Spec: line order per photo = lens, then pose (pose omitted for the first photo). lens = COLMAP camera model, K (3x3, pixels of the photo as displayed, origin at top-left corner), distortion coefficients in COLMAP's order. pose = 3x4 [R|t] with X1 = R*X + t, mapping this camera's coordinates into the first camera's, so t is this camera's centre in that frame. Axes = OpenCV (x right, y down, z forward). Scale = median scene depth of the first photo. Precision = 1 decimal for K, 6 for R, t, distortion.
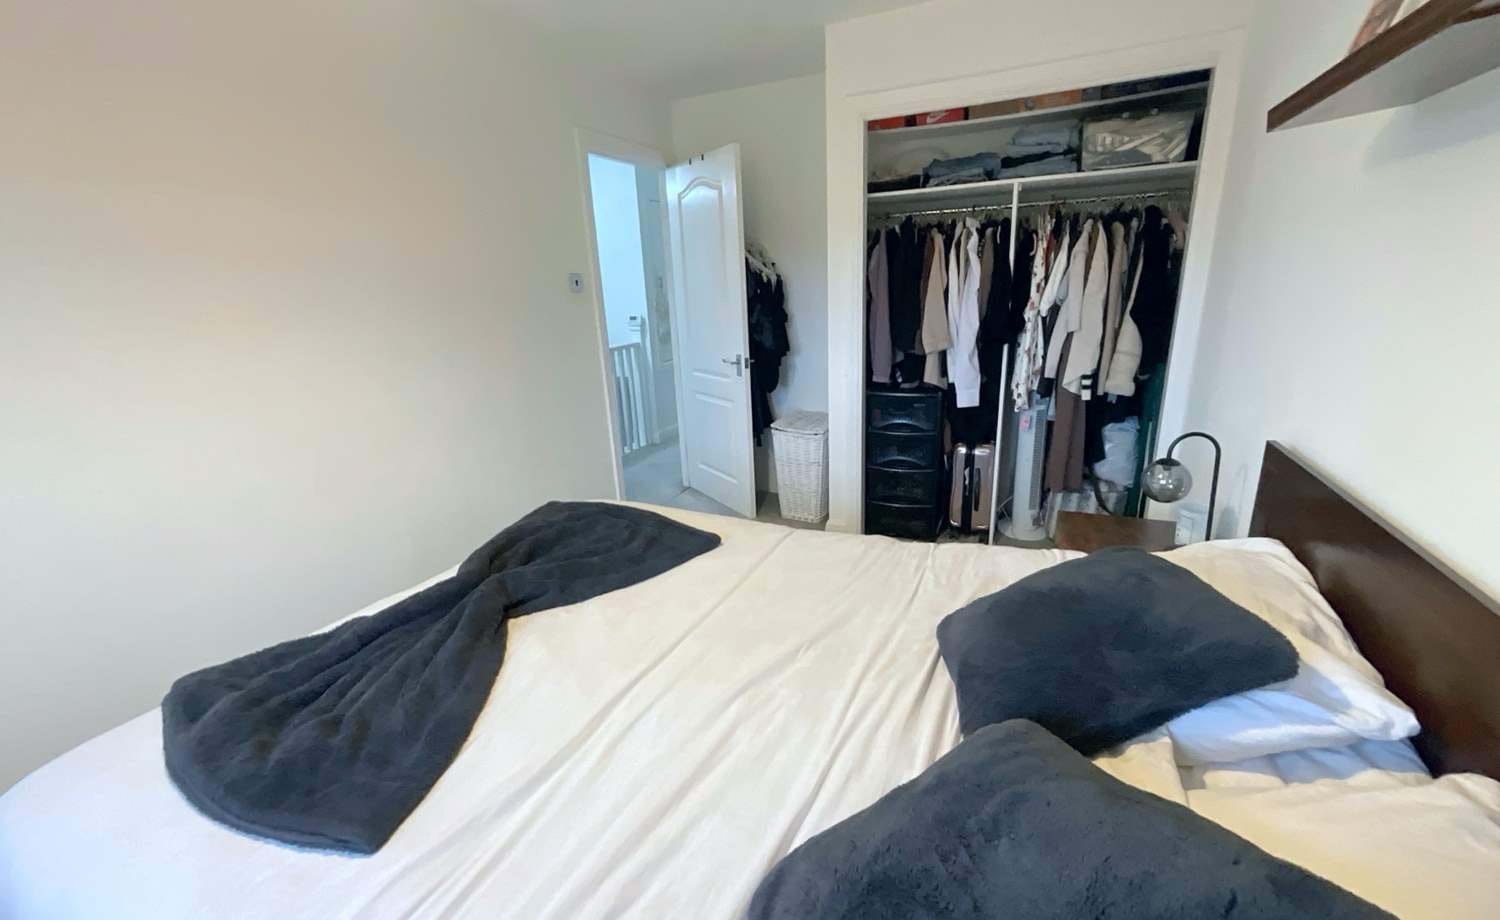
lens RADIAL K [[611.8, 0, 753.6], [0, 611.8, 455.3], [0, 0, 1]] dist [-0.006726, 0.002214]
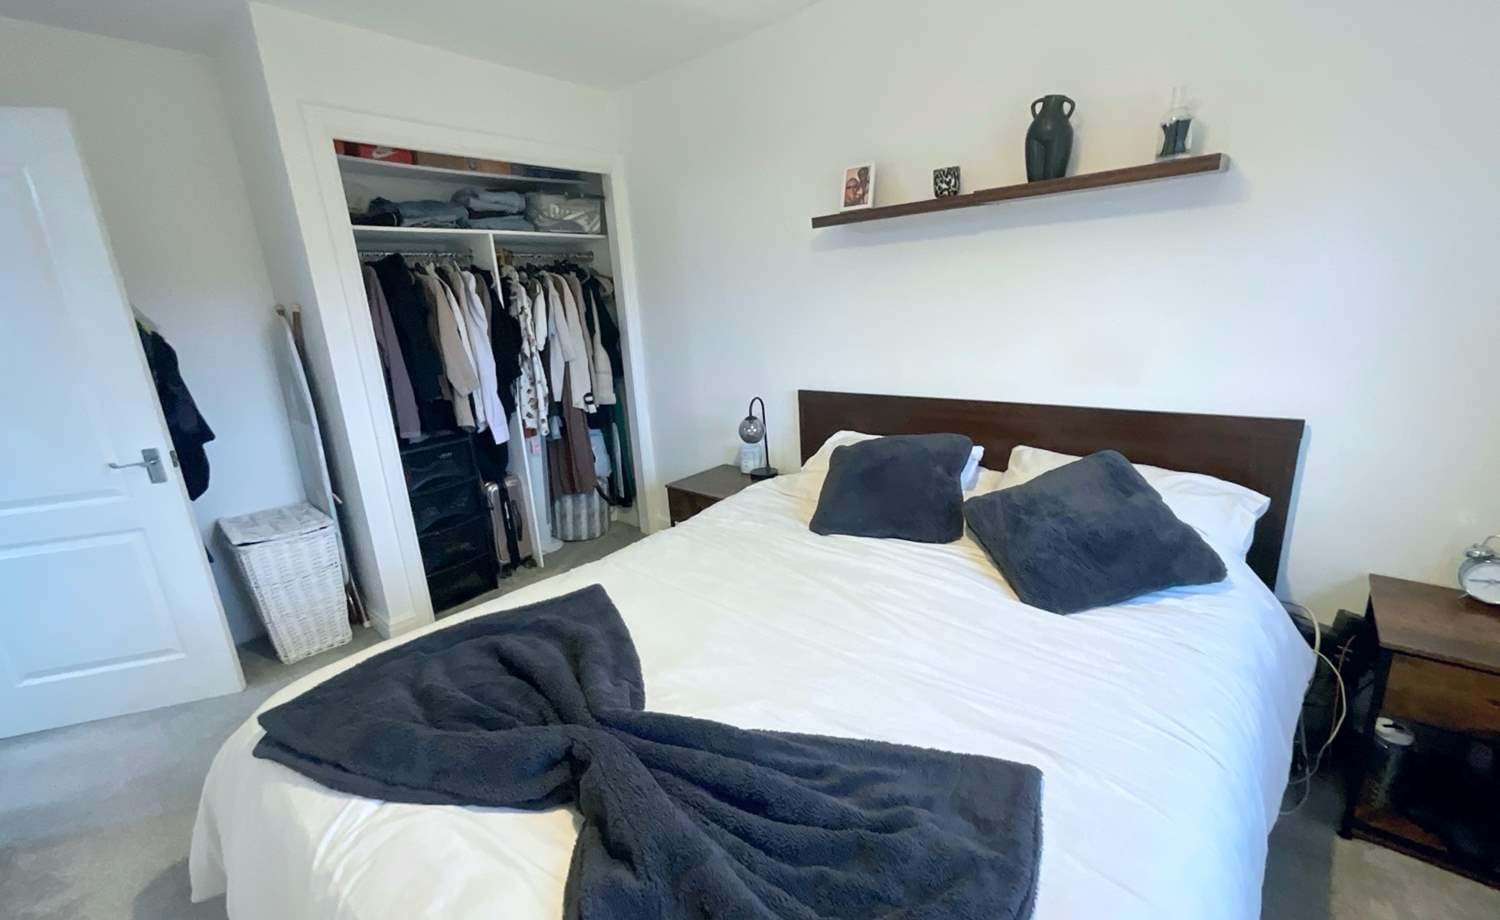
lens RADIAL K [[611.8, 0, 751.7], [0, 611.8, 462.1], [0, 0, 1]] dist [-0.006726, 0.002214]
pose [[0.274326, -0.222504, 0.935541, -0.552603], [0.309015, 0.941662, 0.133348, -0.060799], [-0.910634, 0.252516, 0.327080, 0.313507]]
